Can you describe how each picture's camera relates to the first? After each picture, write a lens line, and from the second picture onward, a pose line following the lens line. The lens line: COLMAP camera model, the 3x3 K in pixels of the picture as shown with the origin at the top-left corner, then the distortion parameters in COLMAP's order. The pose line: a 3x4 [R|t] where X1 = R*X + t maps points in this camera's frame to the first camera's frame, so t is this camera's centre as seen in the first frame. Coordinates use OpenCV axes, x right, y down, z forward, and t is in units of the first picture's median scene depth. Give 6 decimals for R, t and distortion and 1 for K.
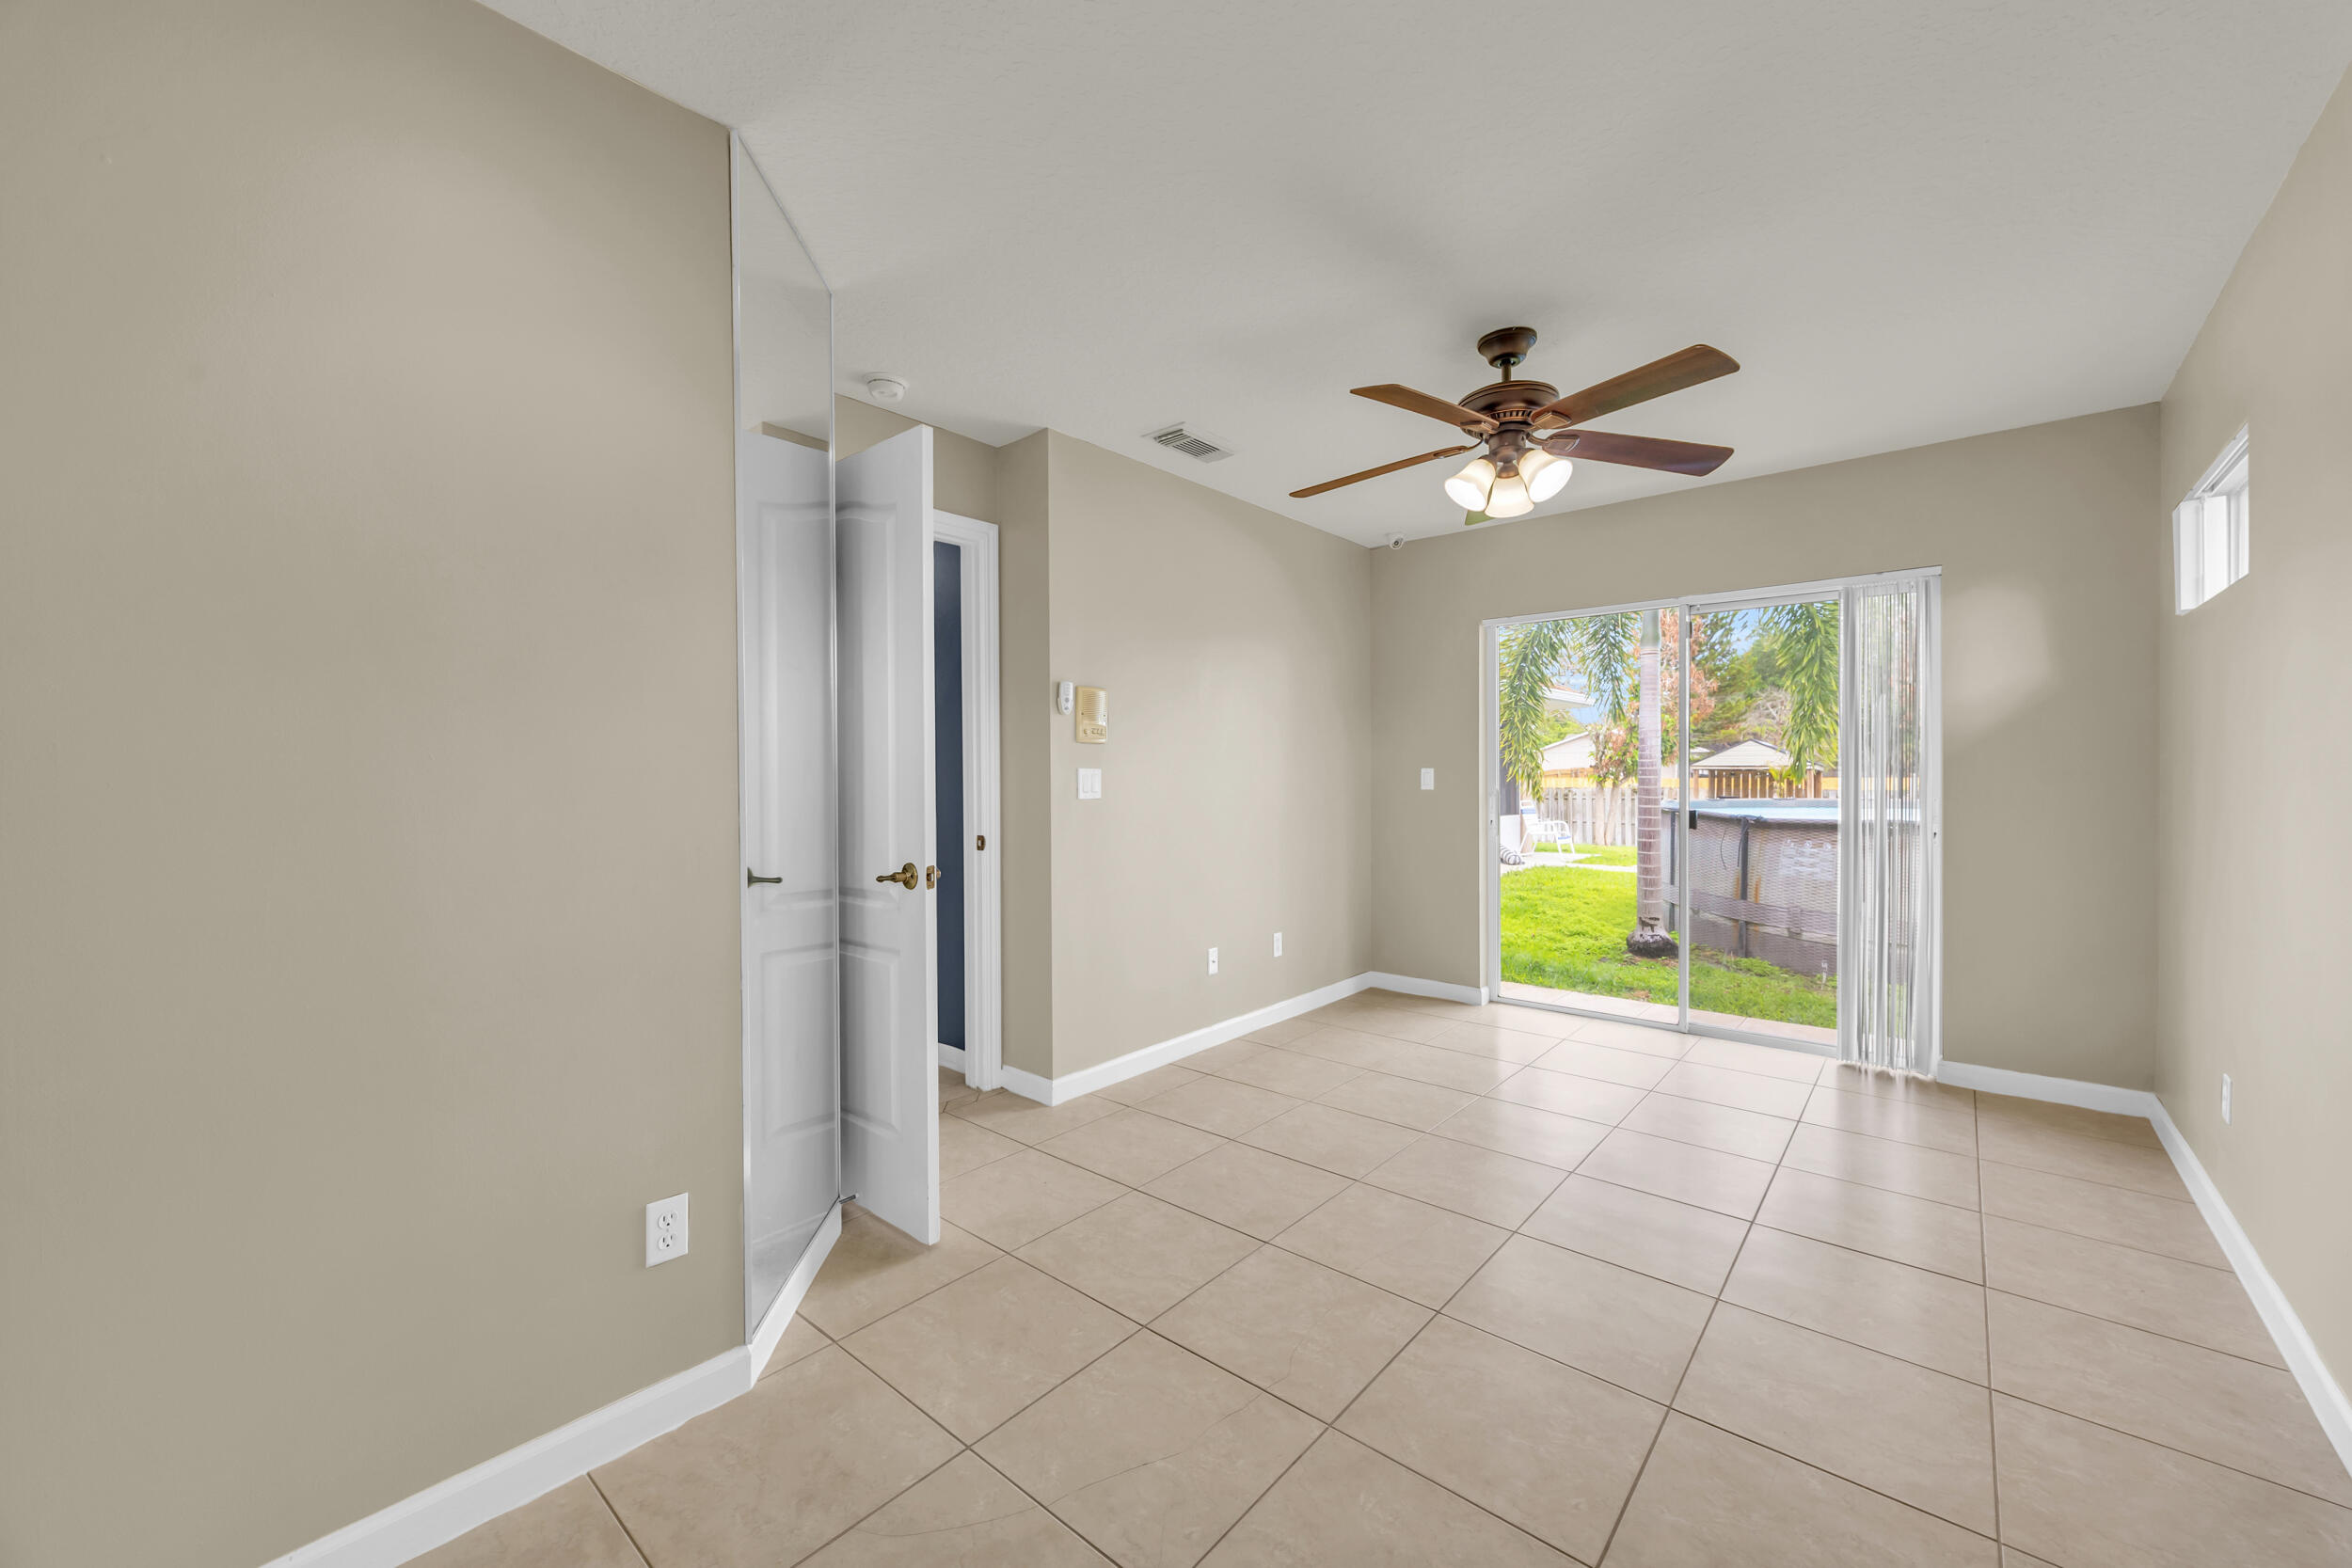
lens RADIAL K [[914.8, 0, 1176.0], [0, 914.8, 784.0], [0, 0, 1]] dist [-0.001099, -0.000033]
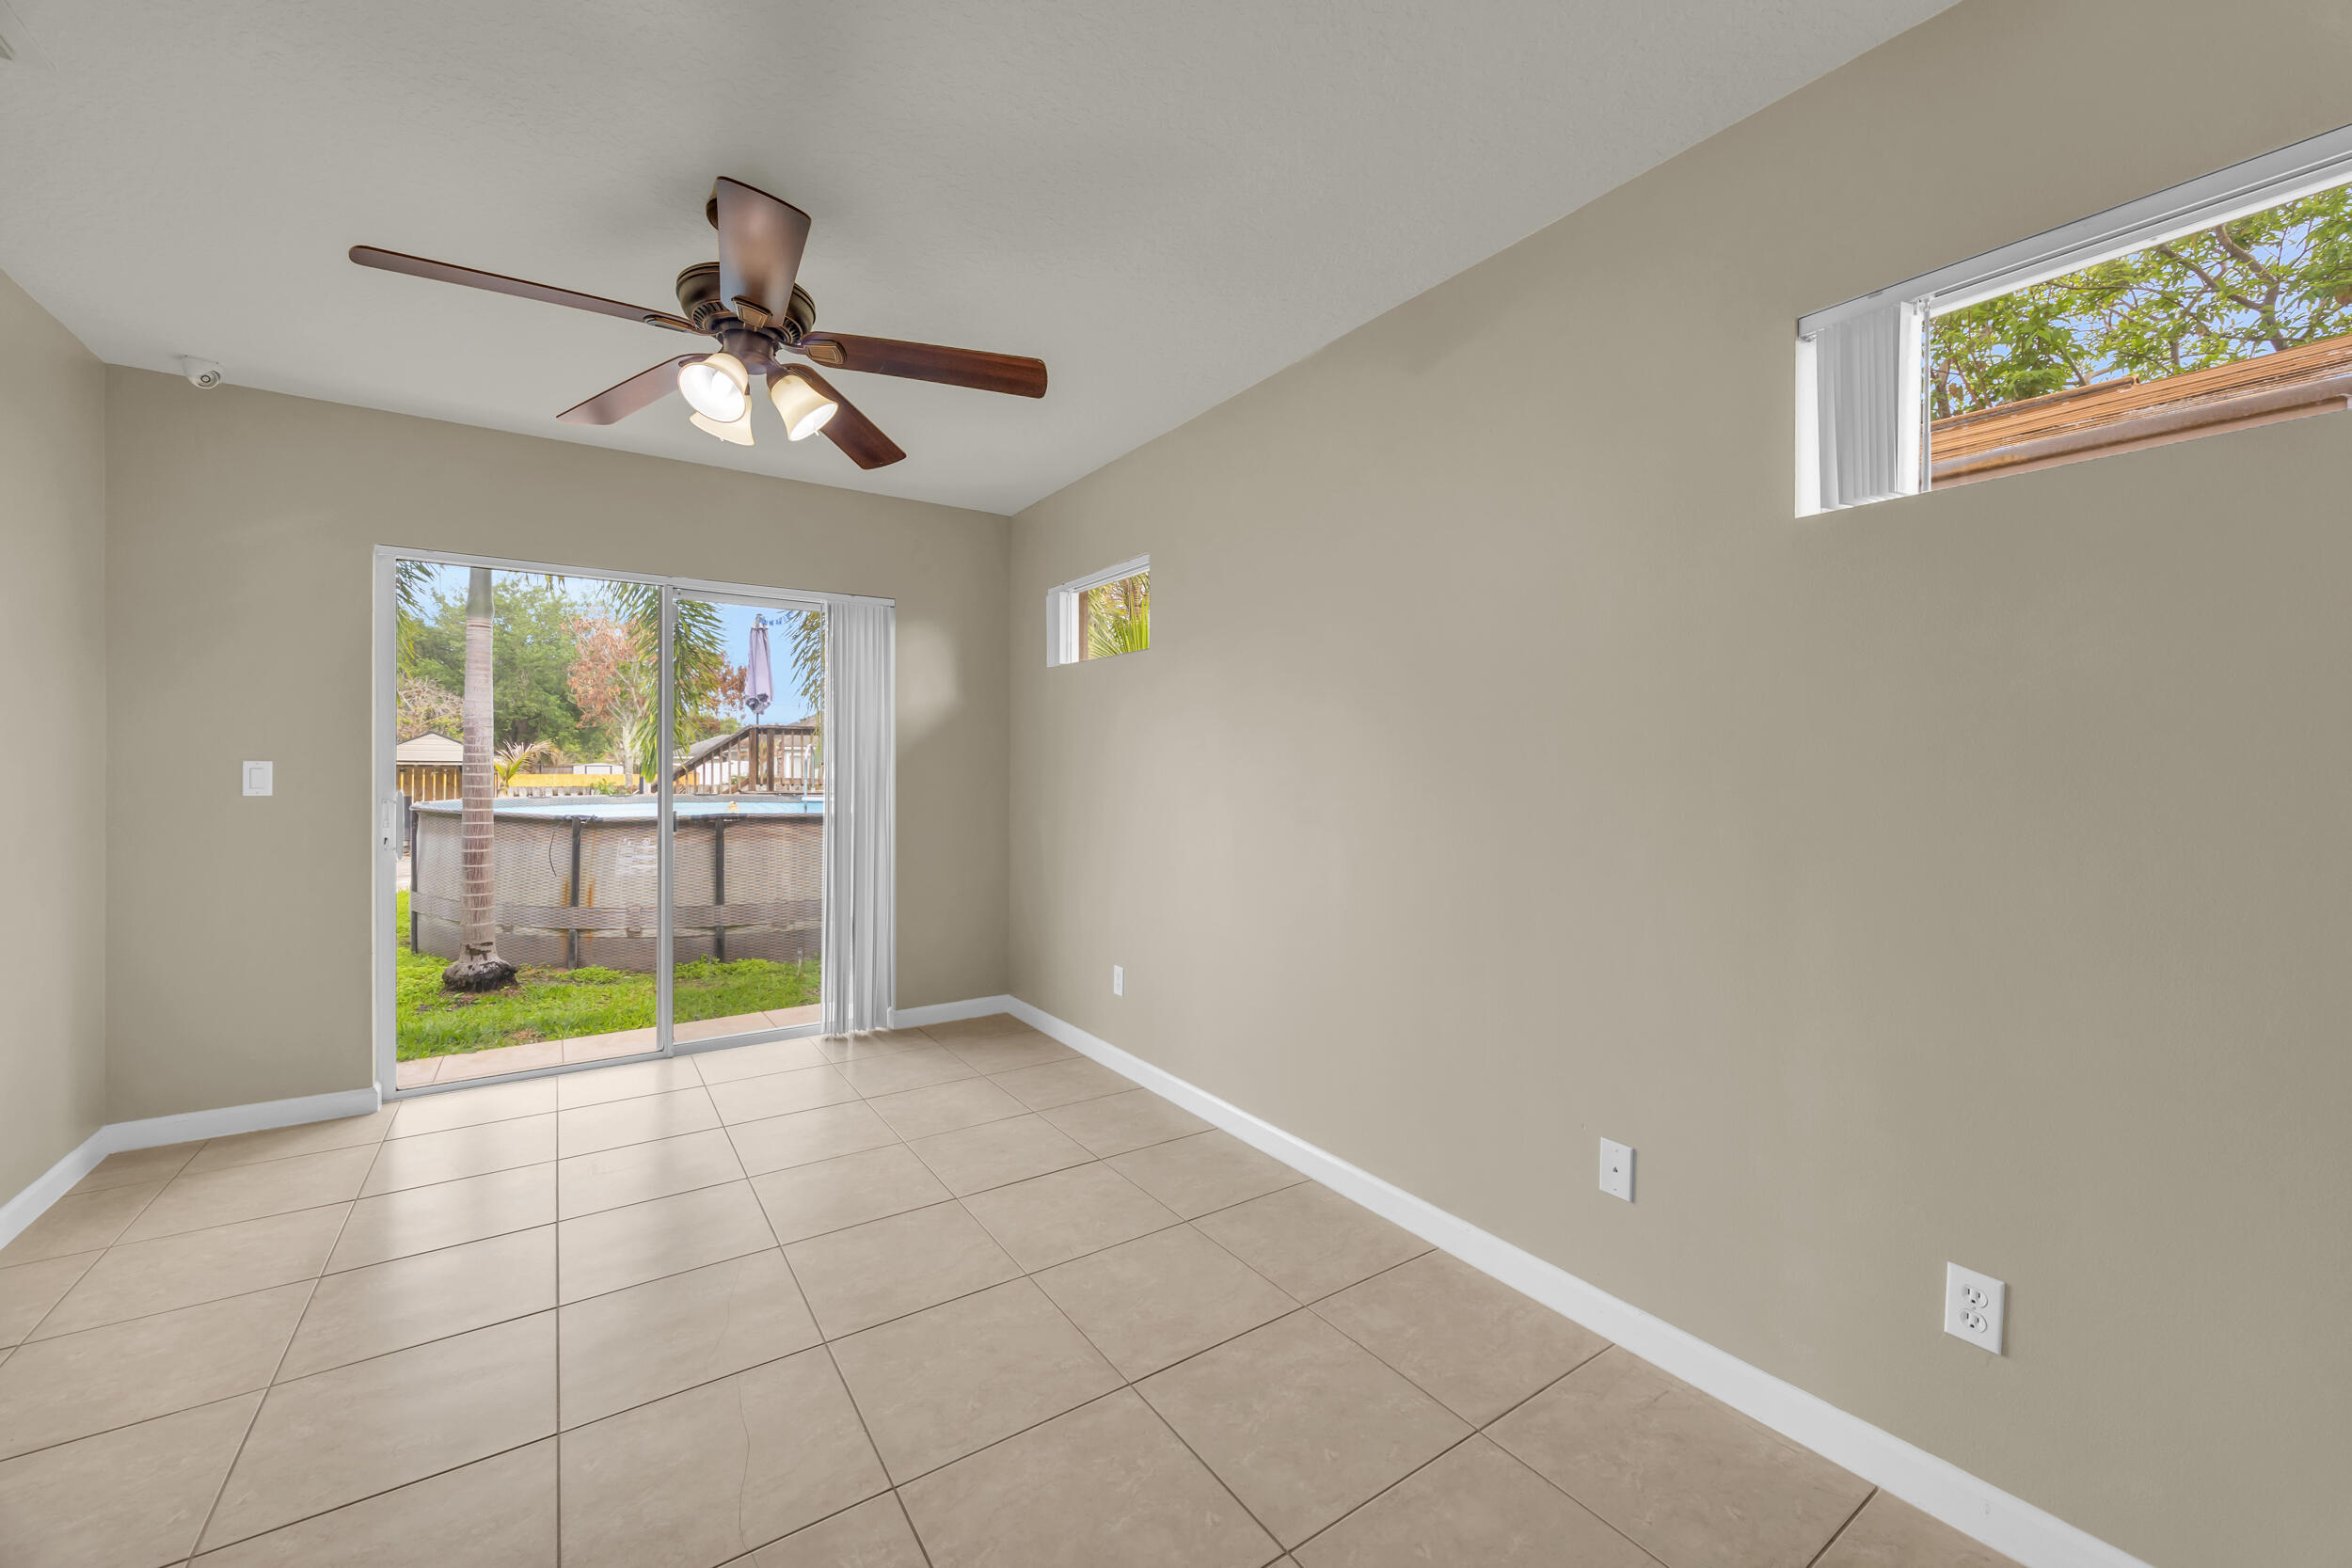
lens RADIAL K [[907.4, 0, 1175.2], [0, 907.4, 764.9], [0, 0, 1]] dist [-0.001309, -0.000015]
pose [[0.259607, 0.008856, 0.965674, -0.138844], [0.007557, 0.999909, -0.011202, -0.002785], [-0.965685, 0.010205, 0.259517, 0.209875]]
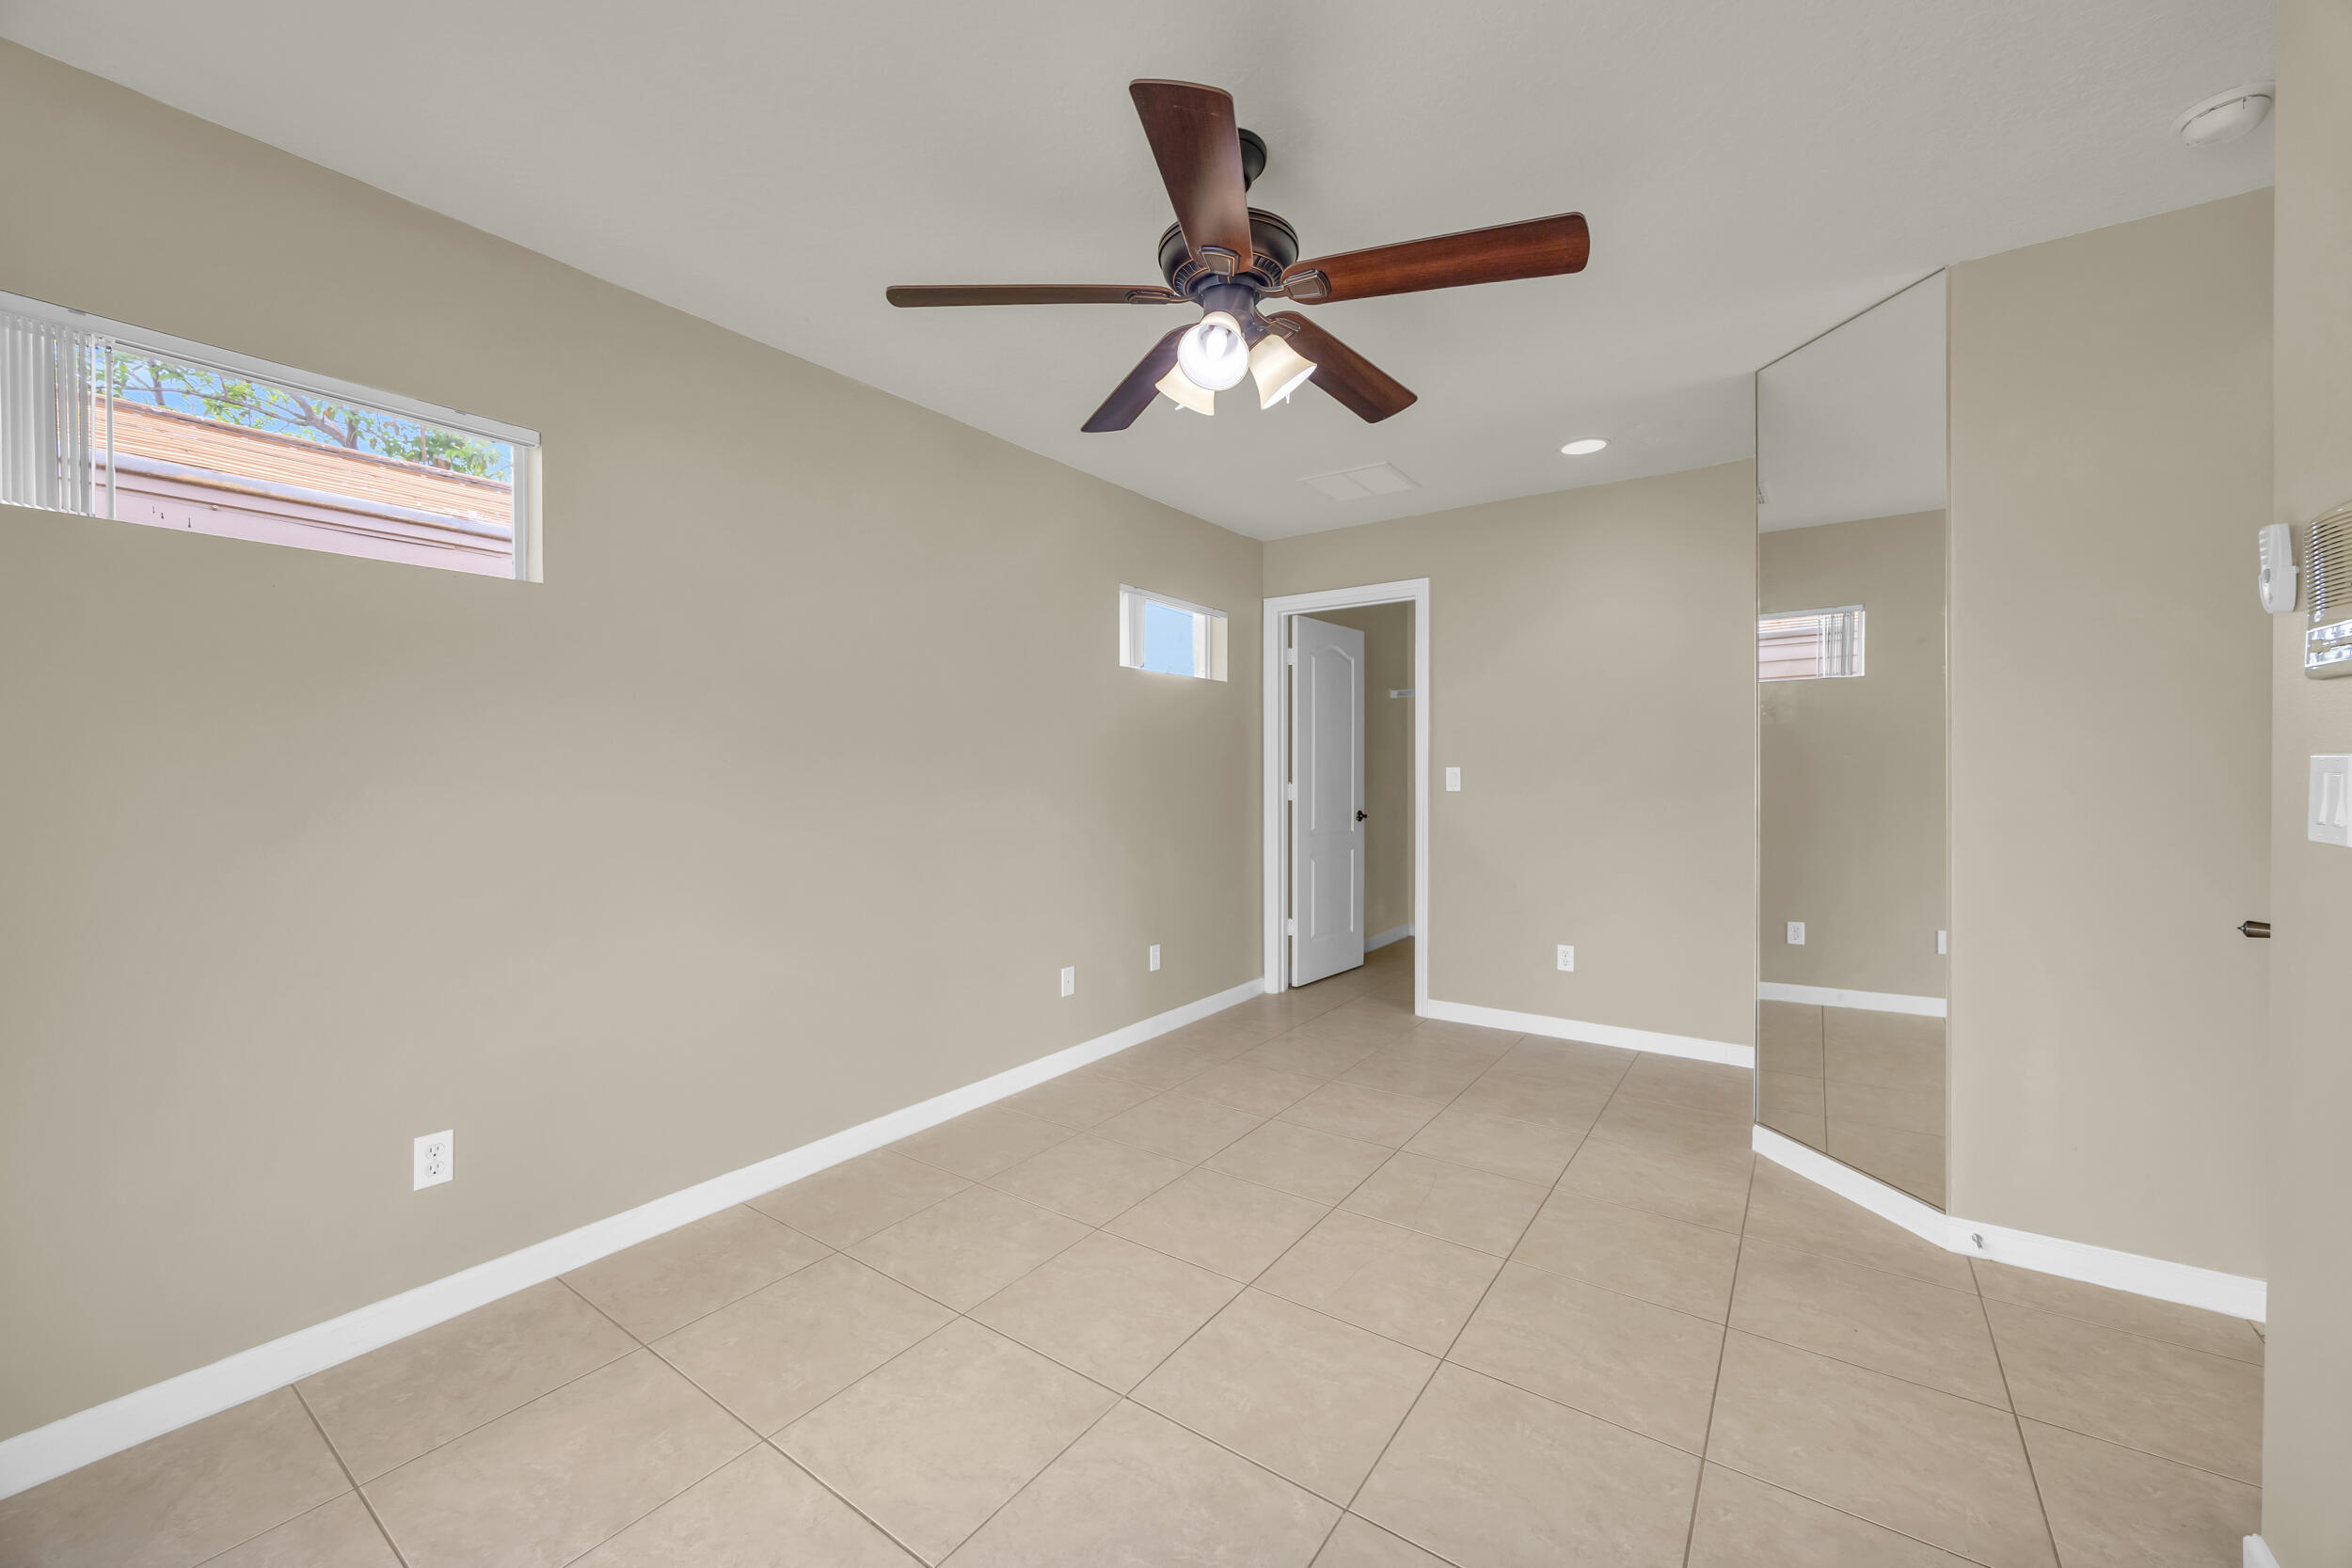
lens RADIAL K [[907.4, 0, 1175.2], [0, 907.4, 764.9], [0, 0, 1]] dist [-0.001309, -0.000015]
pose [[-0.996182, 0.003639, -0.087222, 0.221759], [0.003044, 0.999971, 0.006952, -0.013085], [0.087244, 0.006660, -0.996165, 0.805328]]
